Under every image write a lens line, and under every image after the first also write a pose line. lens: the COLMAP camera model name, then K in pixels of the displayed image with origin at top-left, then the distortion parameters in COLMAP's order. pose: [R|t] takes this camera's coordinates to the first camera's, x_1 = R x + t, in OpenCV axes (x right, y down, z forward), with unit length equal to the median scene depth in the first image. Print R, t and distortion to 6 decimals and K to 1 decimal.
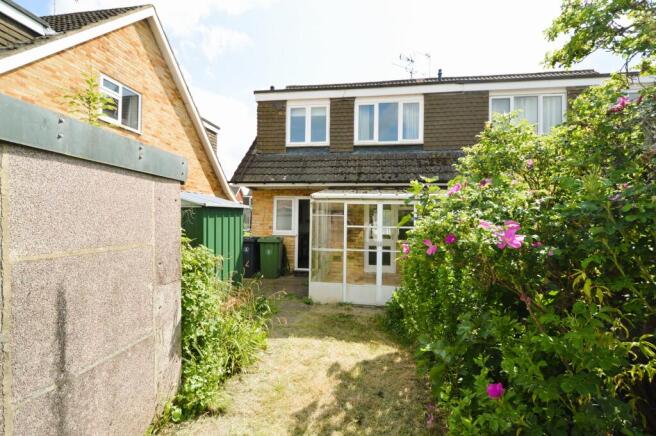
lens RADIAL K [[288.4, 0, 331.2], [0, 288.4, 215.5], [0, 0, 1]] dist [0.004410, -0.000149]
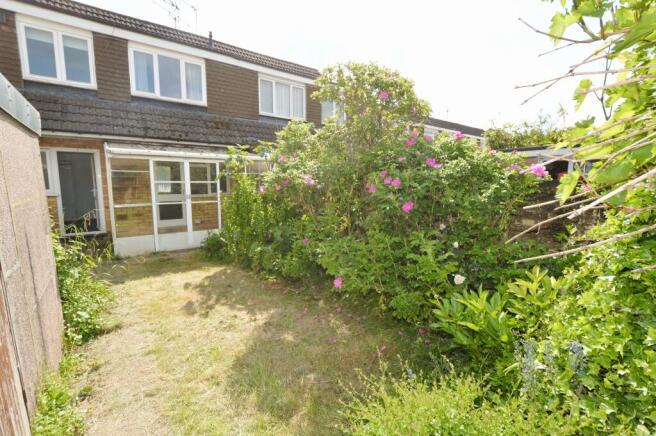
lens RADIAL K [[288.4, 0, 331.2], [0, 288.4, 215.5], [0, 0, 1]] dist [0.004410, -0.000149]
pose [[0.697719, -0.099018, 0.709496, -0.182122], [-0.006566, 0.989476, 0.144549, 0.001592], [-0.716342, -0.105513, 0.689726, -0.155316]]
